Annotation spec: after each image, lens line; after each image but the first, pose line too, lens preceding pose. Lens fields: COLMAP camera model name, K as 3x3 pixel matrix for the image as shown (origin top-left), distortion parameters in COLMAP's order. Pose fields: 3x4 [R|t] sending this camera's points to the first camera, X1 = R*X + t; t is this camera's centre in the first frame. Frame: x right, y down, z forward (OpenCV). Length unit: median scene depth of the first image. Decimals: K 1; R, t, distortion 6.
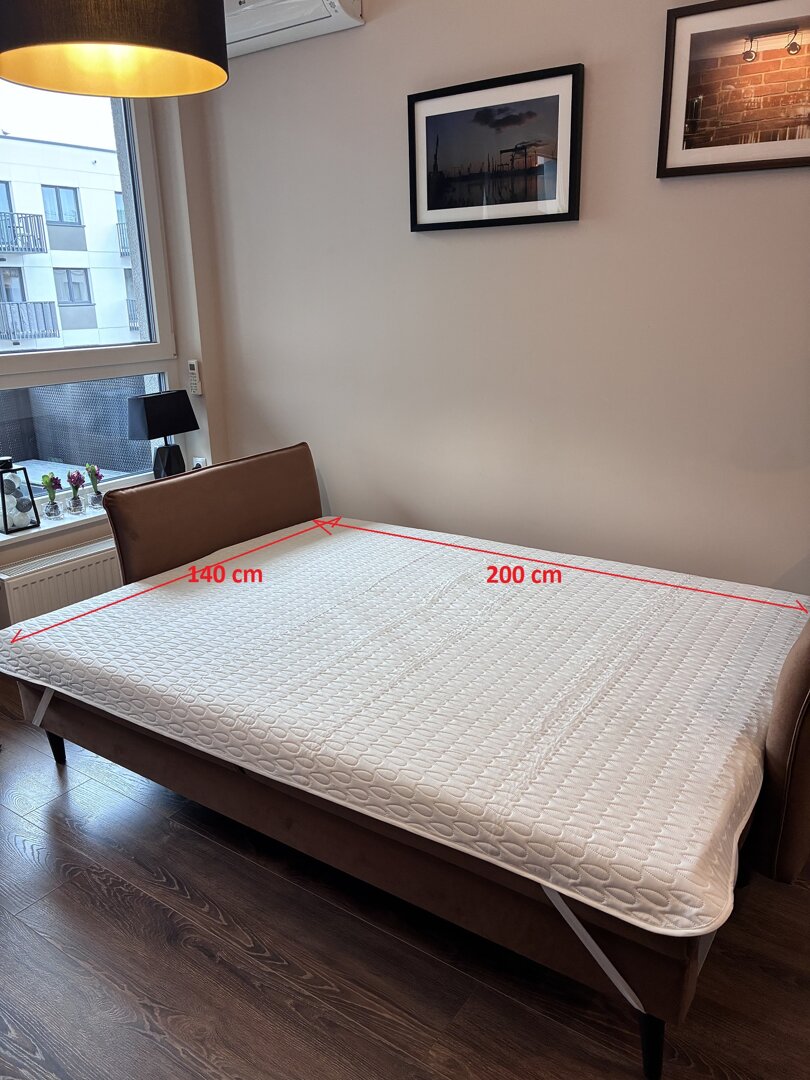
lens RADIAL K [[815.2, 0, 393.6], [0, 815.2, 546.5], [0, 0, 1]] dist [0.035958, -0.059674]
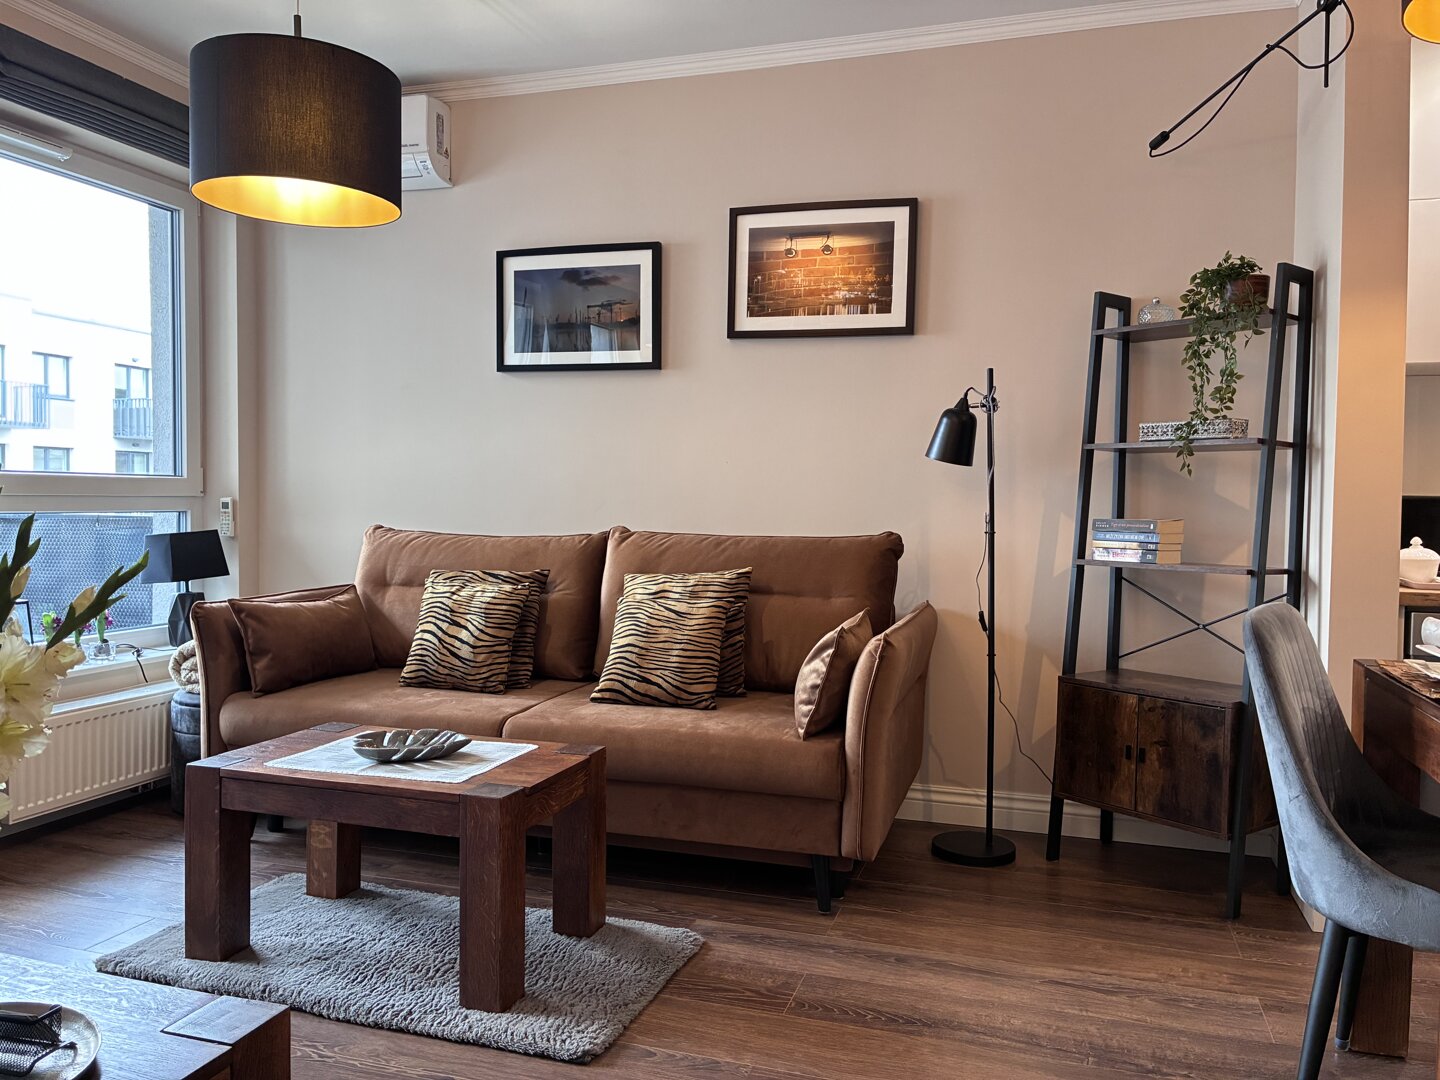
lens RADIAL K [[1086.9, 0, 732.2], [0, 1086.9, 550.7], [0, 0, 1]] dist [0.035958, -0.059674]
pose [[0.945279, 0.018691, 0.325727, -0.150840], [0.064832, 0.967688, -0.243673, 0.194553], [-0.319757, 0.251457, 0.913523, -0.298614]]
